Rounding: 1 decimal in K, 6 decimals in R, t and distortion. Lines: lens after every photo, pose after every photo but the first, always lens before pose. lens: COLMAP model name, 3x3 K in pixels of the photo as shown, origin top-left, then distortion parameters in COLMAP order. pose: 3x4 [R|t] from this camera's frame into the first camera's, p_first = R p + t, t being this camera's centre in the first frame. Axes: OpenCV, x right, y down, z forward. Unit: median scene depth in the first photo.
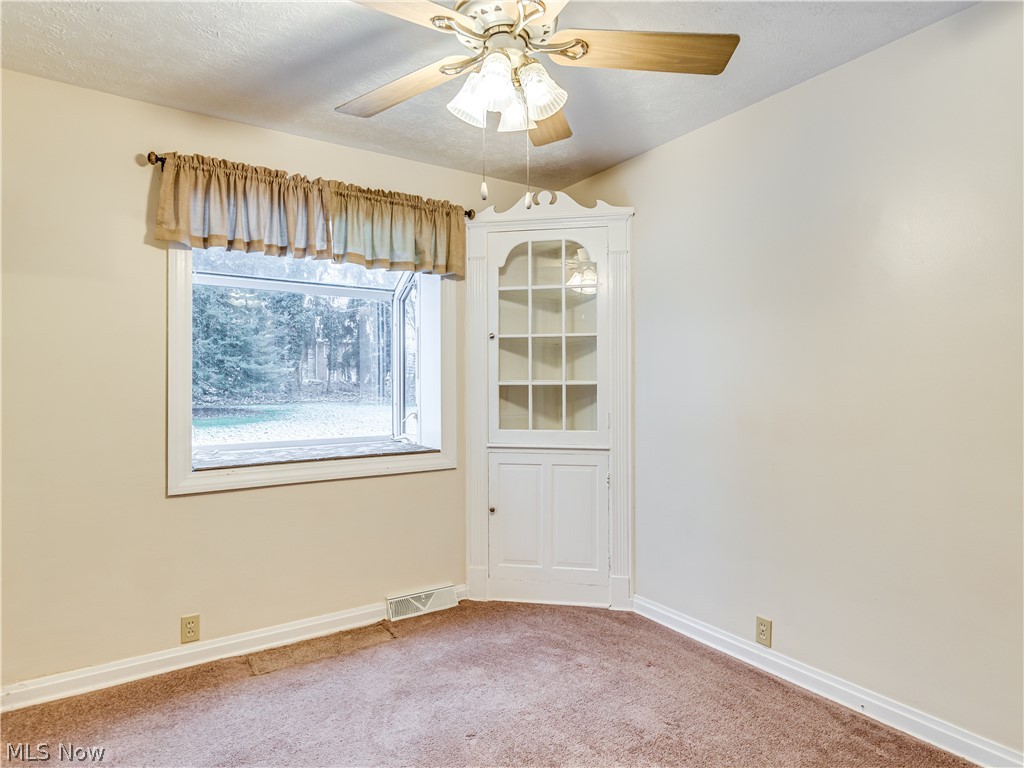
lens RADIAL K [[576.7, 0, 510.4], [0, 576.7, 384.6], [0, 0, 1]] dist [-0.002741, -0.001550]
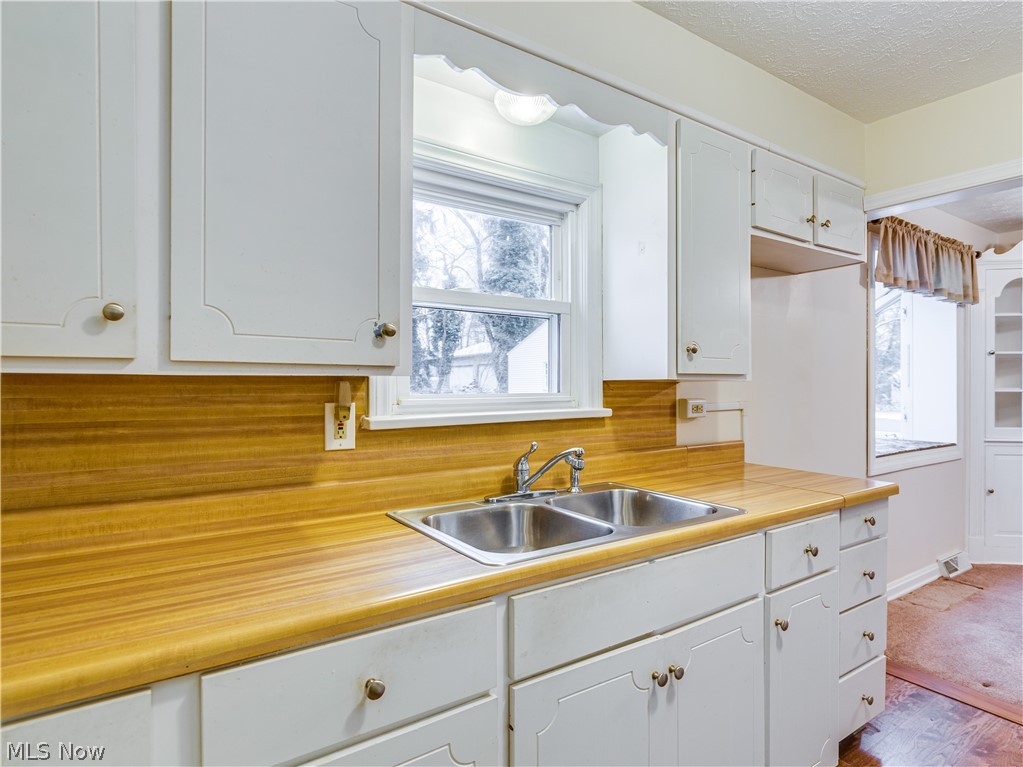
lens RADIAL K [[571.2, 0, 511.3], [0, 571.2, 382.3], [0, 0, 1]] dist [-0.005279, -0.001046]
pose [[0.999716, 0.011191, 0.021053, -1.102243], [-0.011376, 0.999898, 0.008684, -0.019150], [-0.020954, -0.008922, 0.999741, -0.211566]]
